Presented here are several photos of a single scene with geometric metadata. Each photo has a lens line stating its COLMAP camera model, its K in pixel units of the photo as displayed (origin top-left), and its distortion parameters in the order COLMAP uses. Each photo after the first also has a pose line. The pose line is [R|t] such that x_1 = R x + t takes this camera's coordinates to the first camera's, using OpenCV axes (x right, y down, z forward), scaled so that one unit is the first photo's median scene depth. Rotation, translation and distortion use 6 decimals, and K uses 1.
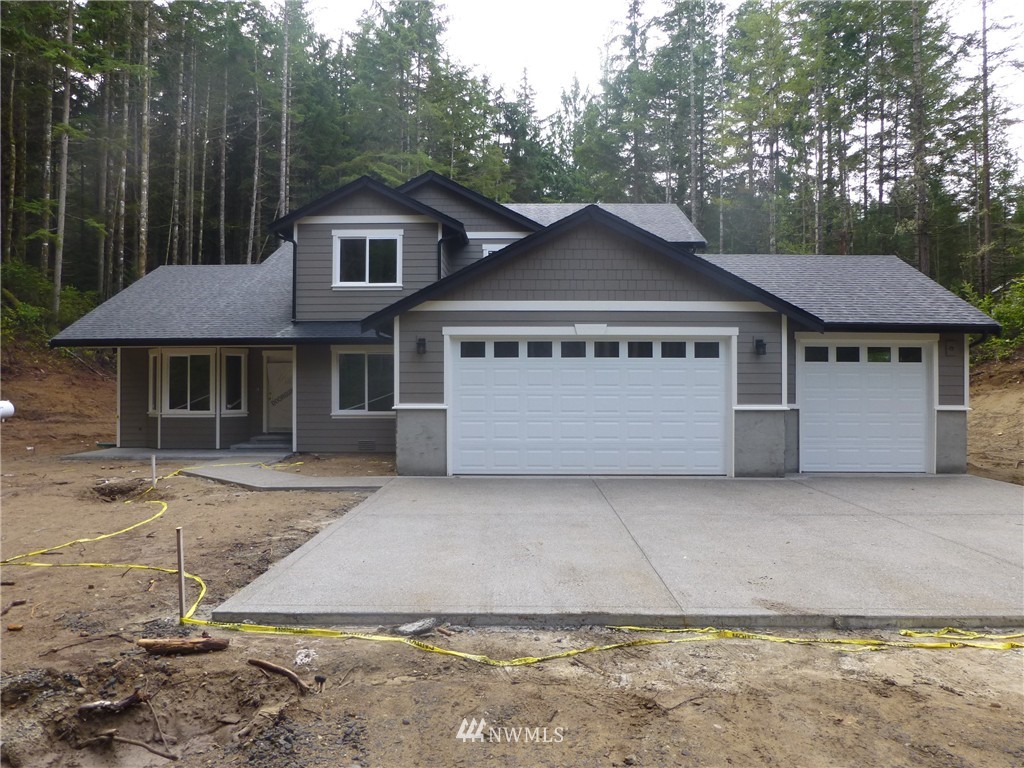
lens RADIAL K [[735.6, 0, 512.8], [0, 735.6, 384.2], [0, 0, 1]] dist [-0.030556, -0.002866]
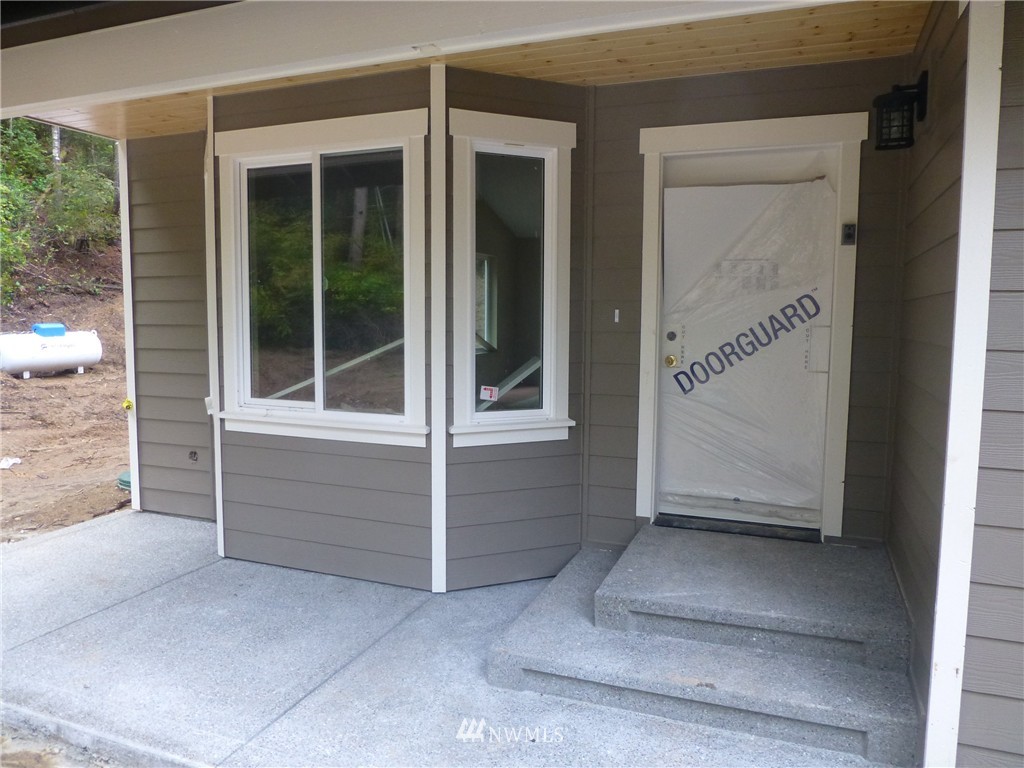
lens RADIAL K [[735.6, 0, 511.7], [0, 735.6, 382.6], [0, 0, 1]] dist [-0.030556, -0.002866]
pose [[0.937374, 0.040672, -0.345942, -0.305947], [-0.003981, 0.994346, 0.106118, 0.003734], [0.348302, -0.098095, 0.932235, 0.799144]]
